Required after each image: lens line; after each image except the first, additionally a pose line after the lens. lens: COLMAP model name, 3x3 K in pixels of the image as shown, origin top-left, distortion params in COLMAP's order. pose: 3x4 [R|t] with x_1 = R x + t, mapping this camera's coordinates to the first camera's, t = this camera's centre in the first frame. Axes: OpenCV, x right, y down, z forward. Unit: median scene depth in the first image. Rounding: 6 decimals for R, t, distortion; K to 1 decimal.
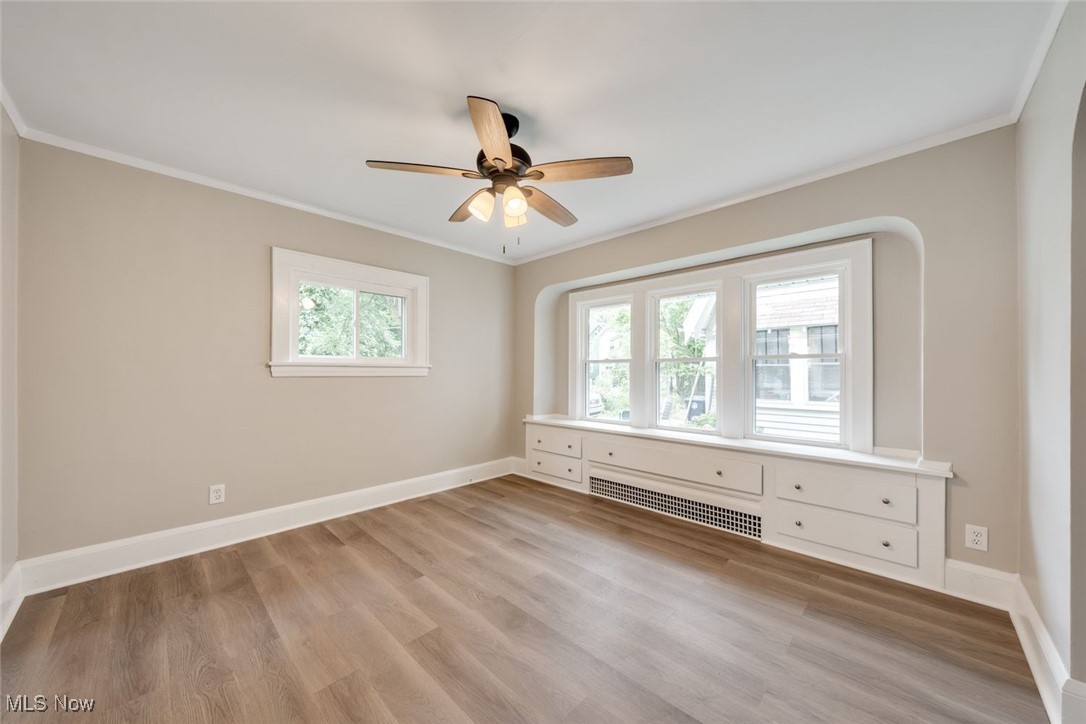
lens RADIAL K [[387.5, 0, 539.3], [0, 387.5, 368.6], [0, 0, 1]] dist [-0.001629, 0.000044]
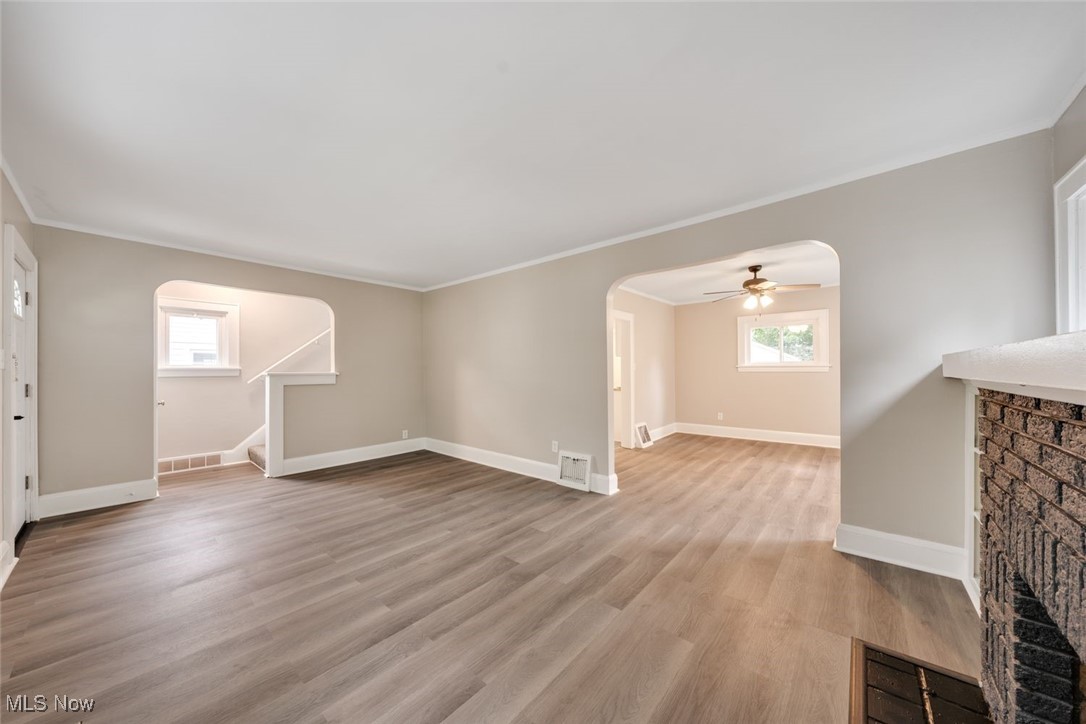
lens RADIAL K [[373.2, 0, 545.1], [0, 373.2, 364.6], [0, 0, 1]] dist [-0.002878, 0.000261]
pose [[0.072222, -0.015158, -0.997273, 1.485730], [0.017405, 0.999751, -0.013935, -0.011688], [0.997237, -0.016351, 0.072468, -0.332828]]
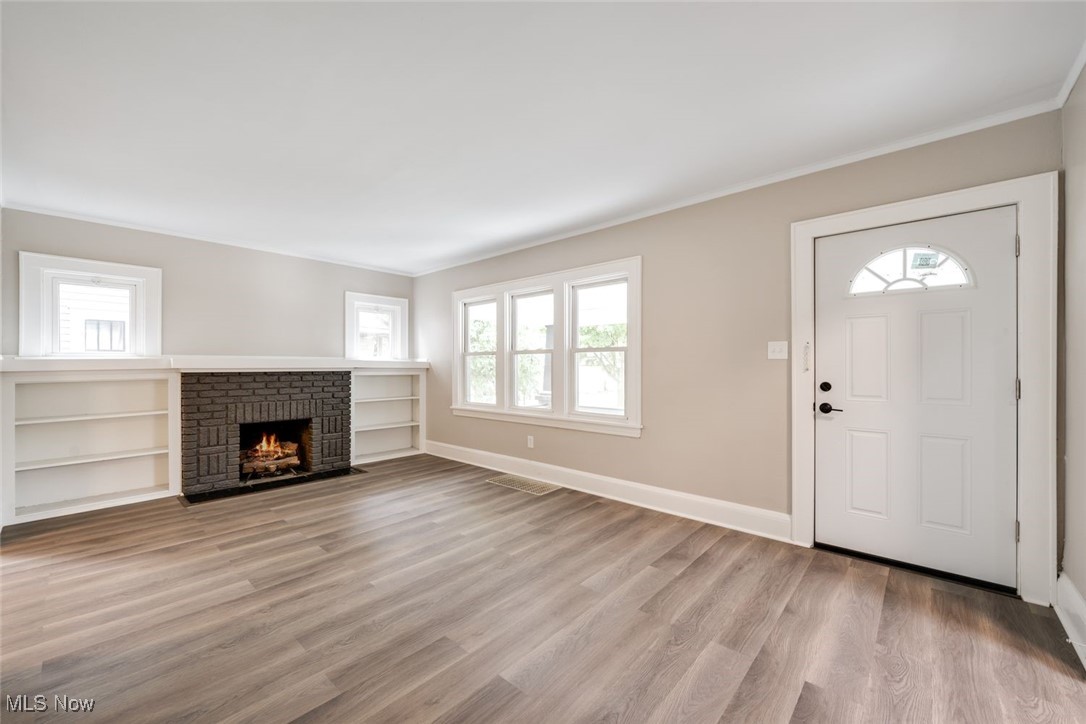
lens RADIAL K [[425.9, 0, 538.2], [0, 425.9, 367.7], [0, 0, 1]] dist [-0.000641, -0.000062]
pose [[-0.033086, -0.008960, 0.999412, -0.362562], [-0.008616, 0.999925, 0.008679, -0.013222], [-0.999415, -0.008324, -0.033161, -0.813149]]
